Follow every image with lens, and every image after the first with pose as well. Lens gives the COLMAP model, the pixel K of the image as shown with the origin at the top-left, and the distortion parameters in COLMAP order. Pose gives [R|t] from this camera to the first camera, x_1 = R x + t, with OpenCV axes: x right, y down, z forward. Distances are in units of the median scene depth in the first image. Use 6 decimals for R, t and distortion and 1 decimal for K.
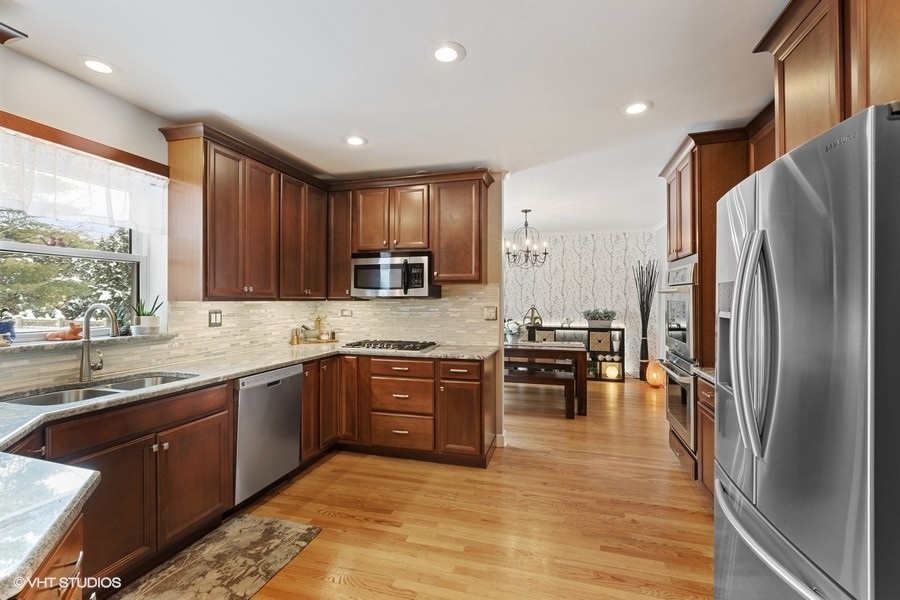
lens RADIAL K [[403.0, 0, 443.2], [0, 403.0, 298.1], [0, 0, 1]] dist [0.001184, 0.000154]
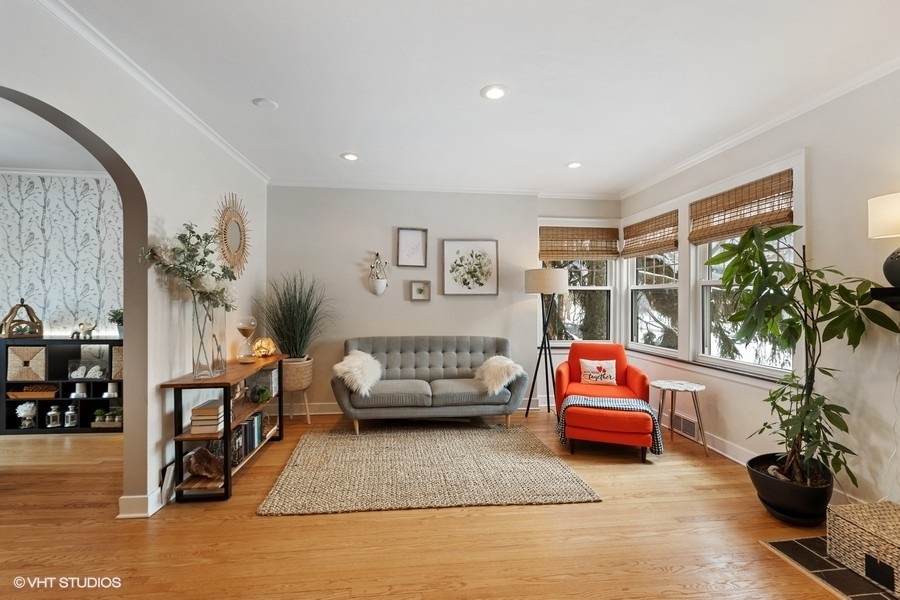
lens RADIAL K [[398.3, 0, 443.4], [0, 398.3, 301.5], [0, 0, 1]] dist [0.000482, -0.000210]
pose [[0.924600, 0.007654, 0.380862, 1.170304], [-0.011375, 0.999907, 0.007520, 0.022035], [-0.380769, -0.011285, 0.924601, 0.616624]]
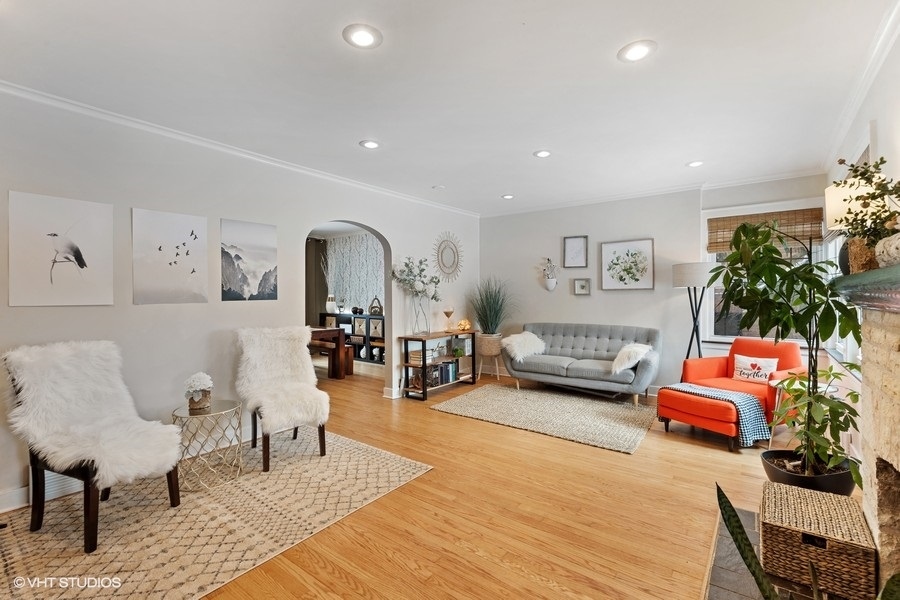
lens RADIAL K [[398.3, 0, 443.4], [0, 398.3, 301.5], [0, 0, 1]] dist [0.000482, -0.000210]
pose [[0.933179, 0.007904, -0.359326, 1.665479], [0.000709, 0.999716, 0.023833, 0.017293], [0.359412, -0.022495, 0.932908, 0.157680]]
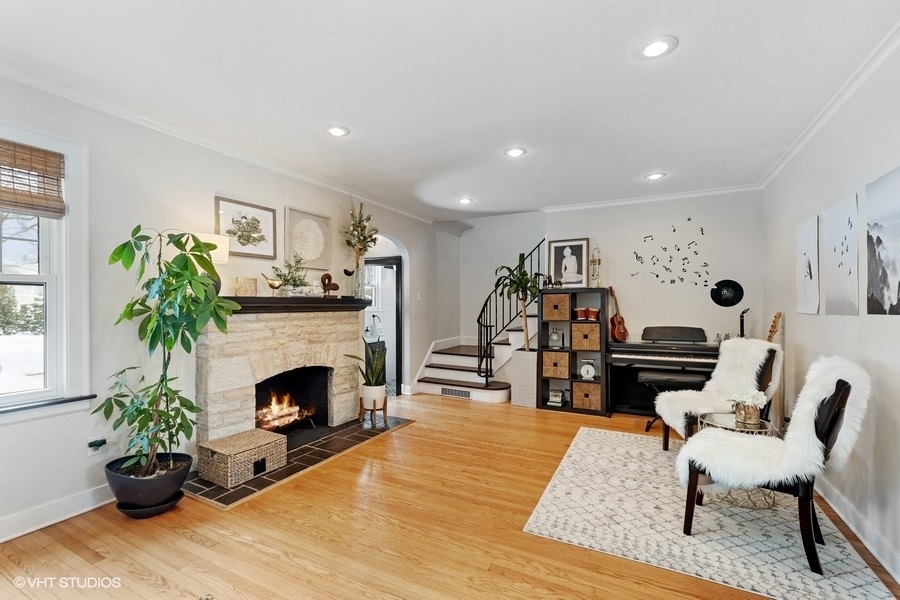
lens RADIAL K [[400.2, 0, 445.5], [0, 400.2, 307.8], [0, 0, 1]] dist [0.001569, 0.000349]
pose [[-0.982451, 0.004230, 0.186473, 1.331216], [0.004588, 0.999988, 0.001484, 0.025066], [-0.186465, 0.002313, -0.982459, 1.662429]]
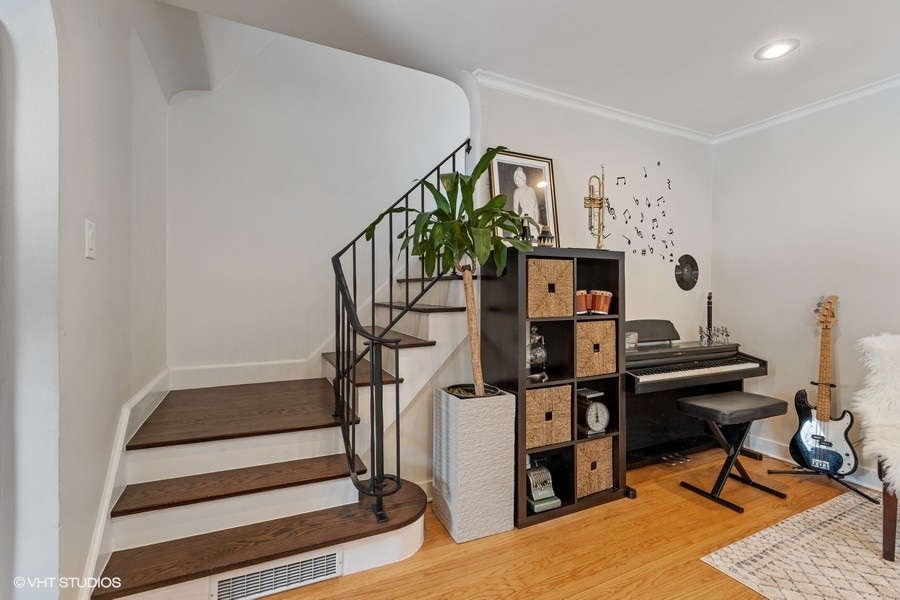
lens RADIAL K [[398.3, 0, 443.4], [0, 398.3, 301.5], [0, 0, 1]] dist [0.000482, -0.000210]
pose [[-0.745417, 0.011283, -0.666503, 1.775162], [0.008924, 0.999936, 0.006947, 0.042575], [0.666539, -0.000769, -0.745470, 0.516616]]
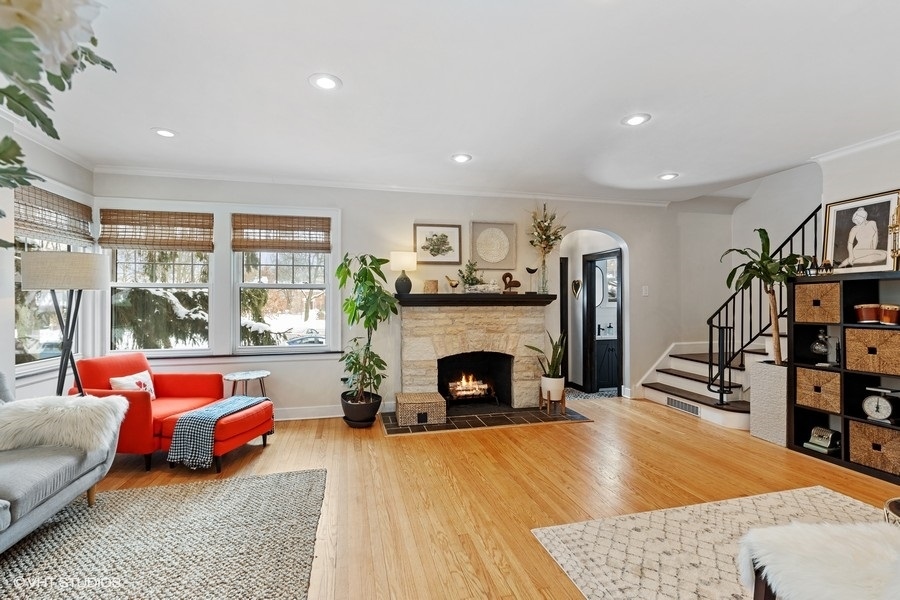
lens RADIAL K [[398.3, 0, 443.4], [0, 398.3, 301.5], [0, 0, 1]] dist [0.000482, -0.000210]
pose [[-0.508019, 0.004964, 0.861332, 0.831886], [-0.002022, 0.999974, -0.006956, 0.031640], [-0.861344, -0.005275, -0.507996, 1.431274]]
